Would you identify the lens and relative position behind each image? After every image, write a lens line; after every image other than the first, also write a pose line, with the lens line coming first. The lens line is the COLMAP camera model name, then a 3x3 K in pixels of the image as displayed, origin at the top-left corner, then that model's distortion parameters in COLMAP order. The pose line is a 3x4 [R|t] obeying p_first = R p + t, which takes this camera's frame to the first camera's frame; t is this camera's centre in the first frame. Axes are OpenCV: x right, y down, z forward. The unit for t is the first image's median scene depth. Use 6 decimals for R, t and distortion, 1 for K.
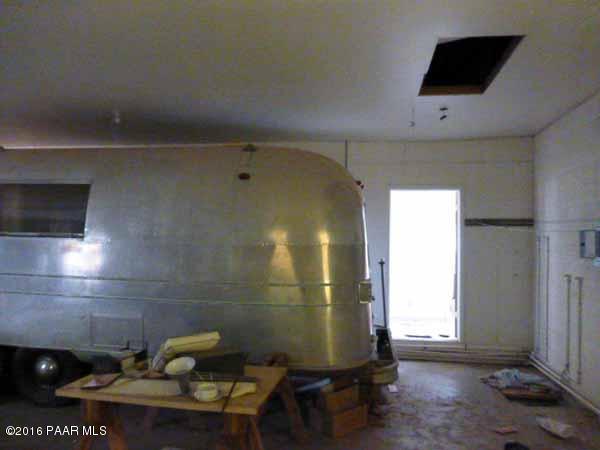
lens RADIAL K [[427.7, 0, 300.4], [0, 427.7, 230.7], [0, 0, 1]] dist [-0.004921, -0.017158]
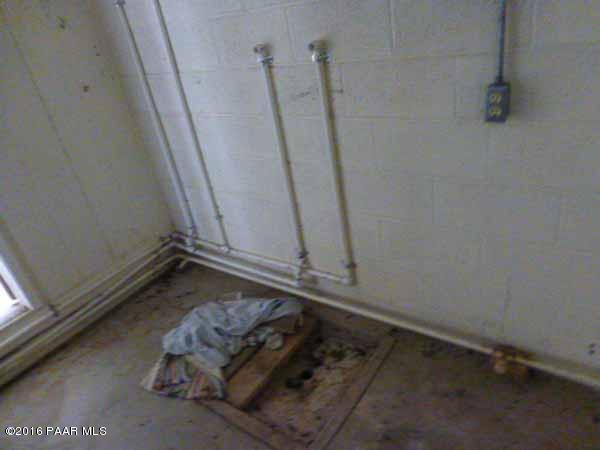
lens RADIAL K [[427.7, 0, 300.2], [0, 427.7, 225.5], [0, 0, 1]] dist [-0.004921, -0.017158]
pose [[0.436837, -0.500314, 0.747569, 0.279499], [0.147378, 0.859633, 0.489193, 0.059356], [-0.887385, -0.103522, 0.449255, 0.758172]]
